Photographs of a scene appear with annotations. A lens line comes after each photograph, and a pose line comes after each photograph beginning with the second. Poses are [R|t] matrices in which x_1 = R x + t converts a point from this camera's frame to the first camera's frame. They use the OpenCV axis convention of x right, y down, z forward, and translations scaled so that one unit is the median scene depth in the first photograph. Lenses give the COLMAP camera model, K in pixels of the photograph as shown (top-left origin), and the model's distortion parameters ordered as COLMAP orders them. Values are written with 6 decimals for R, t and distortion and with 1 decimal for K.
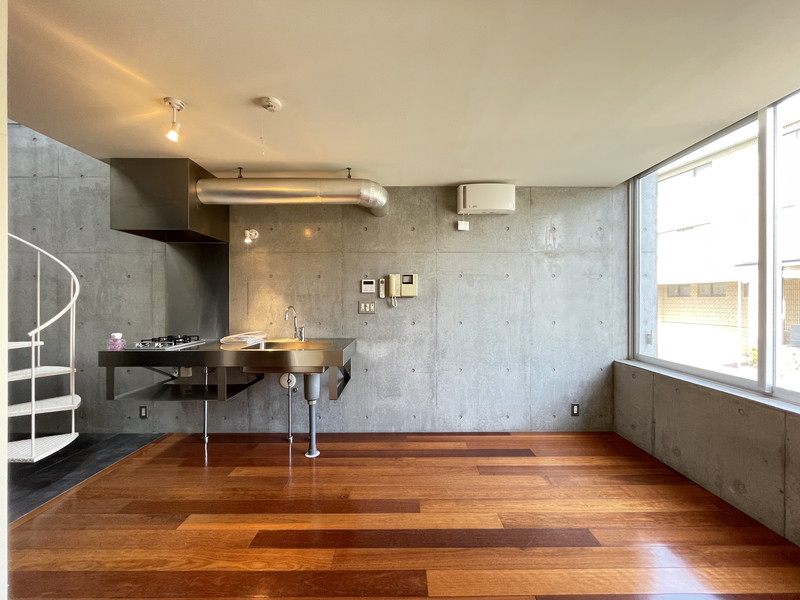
lens RADIAL K [[323.4, 0, 399.5], [0, 323.4, 296.4], [0, 0, 1]] dist [-0.002751, -0.000034]
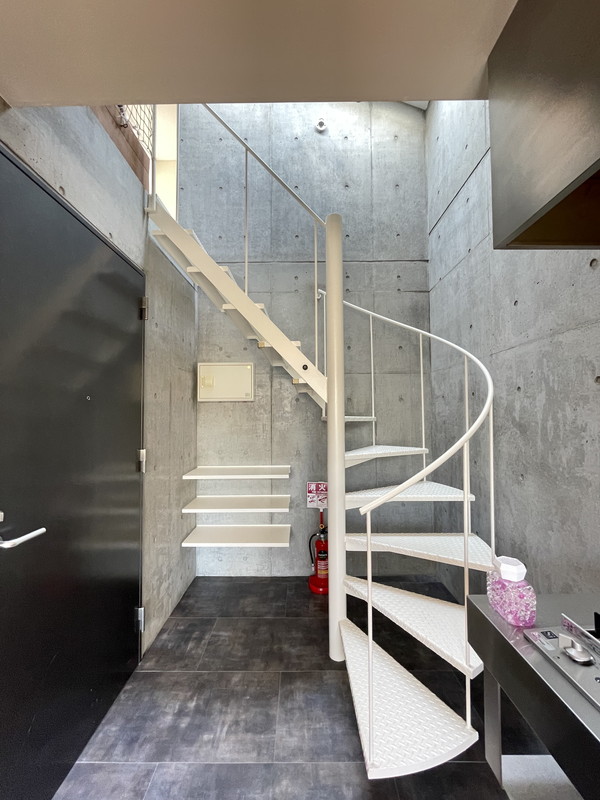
lens RADIAL K [[323.4, 0, 299.9], [0, 323.4, 399.3], [0, 0, 1]] dist [-0.002751, -0.000034]
pose [[-0.008815, -0.044092, -0.998989, -0.437960], [0.001662, 0.999025, -0.044109, -0.020574], [0.999960, -0.002049, -0.008733, 0.633687]]
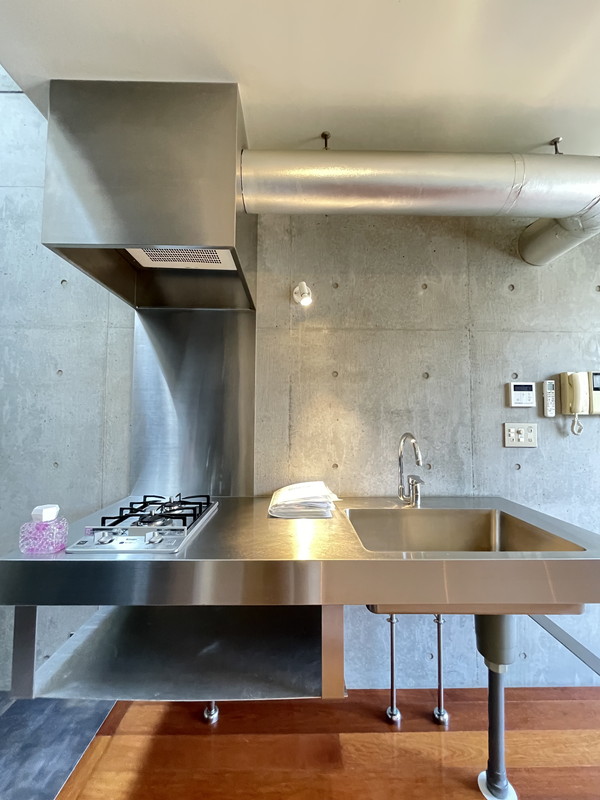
lens RADIAL K [[323.4, 0, 299.8], [0, 323.4, 400.7], [0, 0, 1]] dist [-0.002751, -0.000034]
pose [[0.999939, 0.006346, 0.009077, -0.459882], [-0.005814, 0.998333, -0.057431, 0.010436], [-0.009426, 0.057375, 0.998308, 0.484025]]
